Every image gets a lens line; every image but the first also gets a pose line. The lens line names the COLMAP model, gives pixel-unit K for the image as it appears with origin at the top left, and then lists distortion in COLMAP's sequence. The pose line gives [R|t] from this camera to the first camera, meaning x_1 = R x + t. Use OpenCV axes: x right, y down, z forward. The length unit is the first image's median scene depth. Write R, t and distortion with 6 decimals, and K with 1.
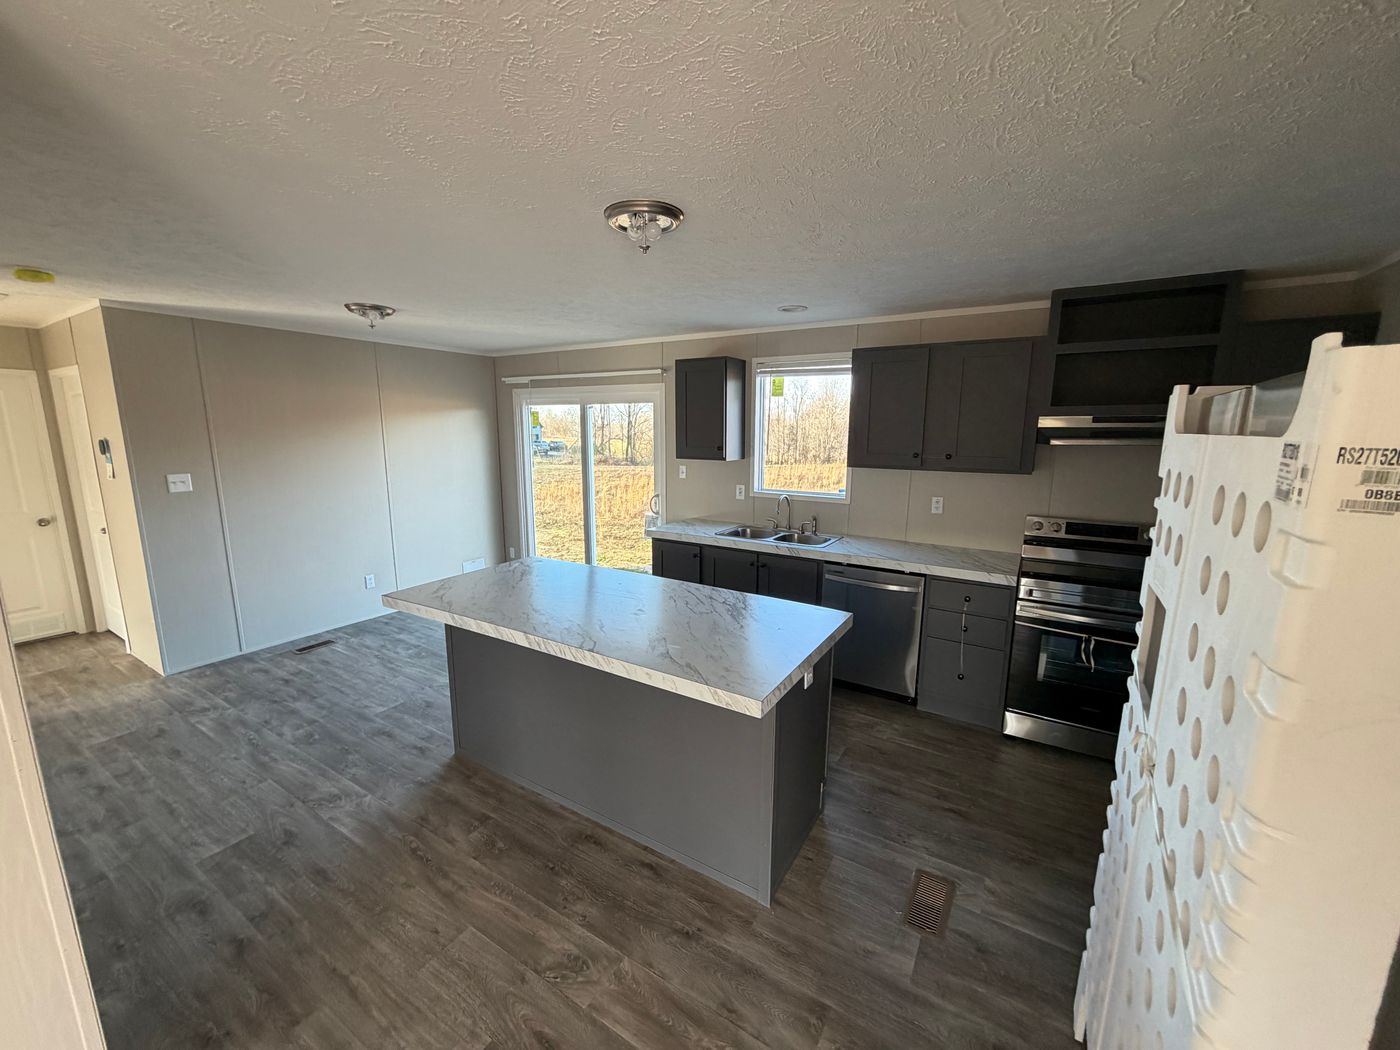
lens RADIAL K [[554.1, 0, 691.9], [0, 554.1, 528.0], [0, 0, 1]] dist [0.001588, 0.000019]
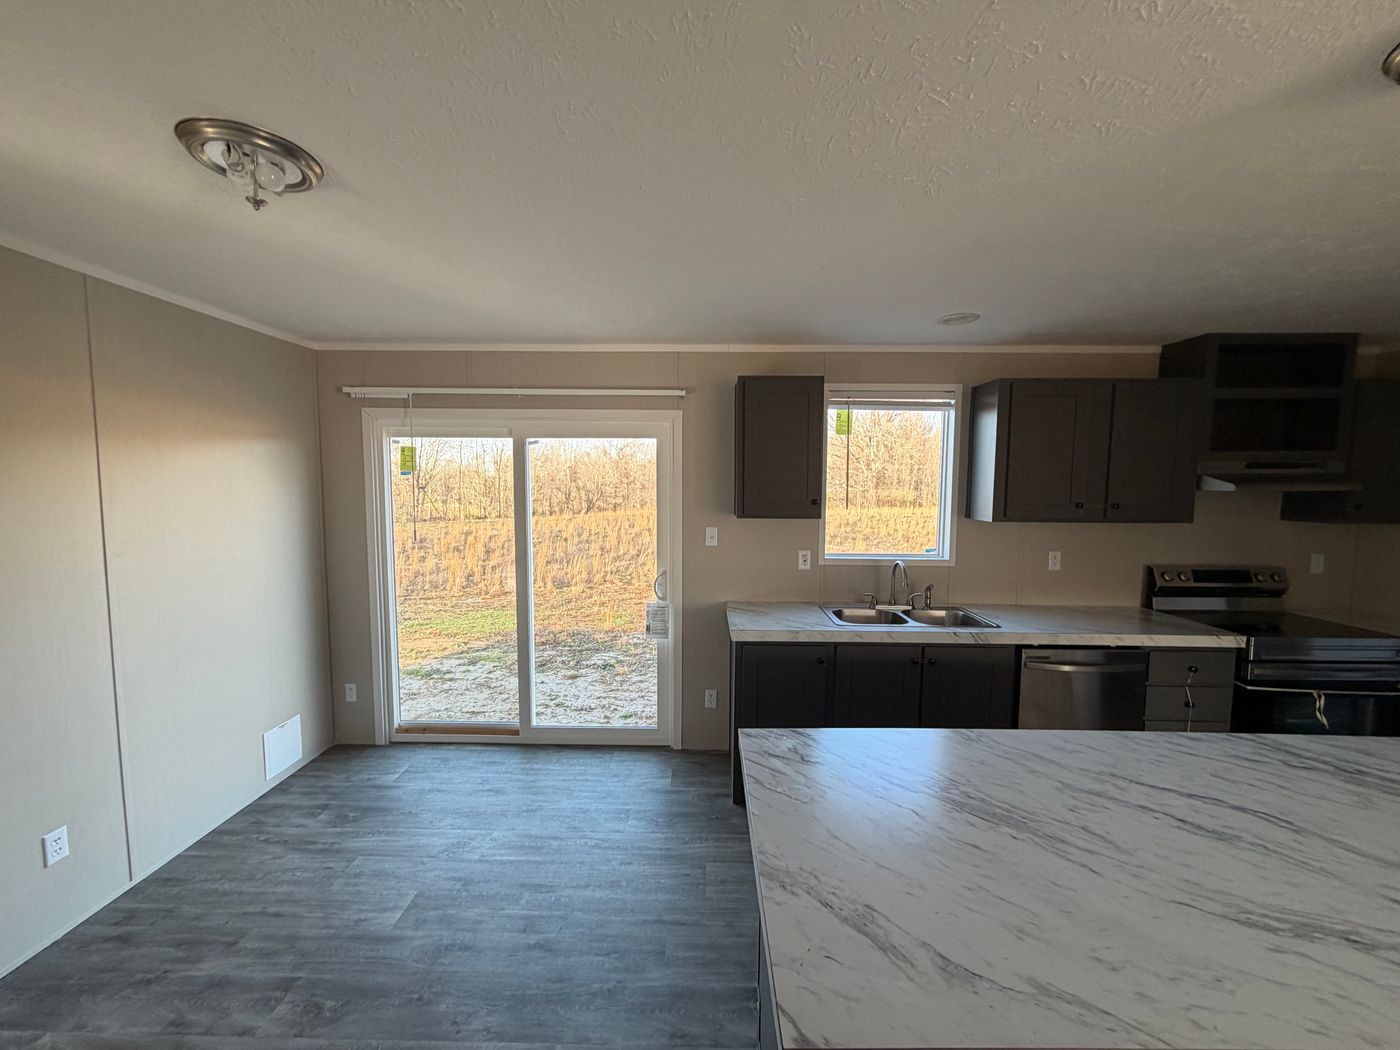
lens RADIAL K [[554.1, 0, 691.9], [0, 554.1, 528.0], [0, 0, 1]] dist [0.001588, 0.000019]
pose [[0.858411, -0.042965, 0.511160, -0.406633], [0.090124, 0.993618, -0.067831, -0.068622], [-0.504983, 0.104295, 0.856805, 0.423612]]
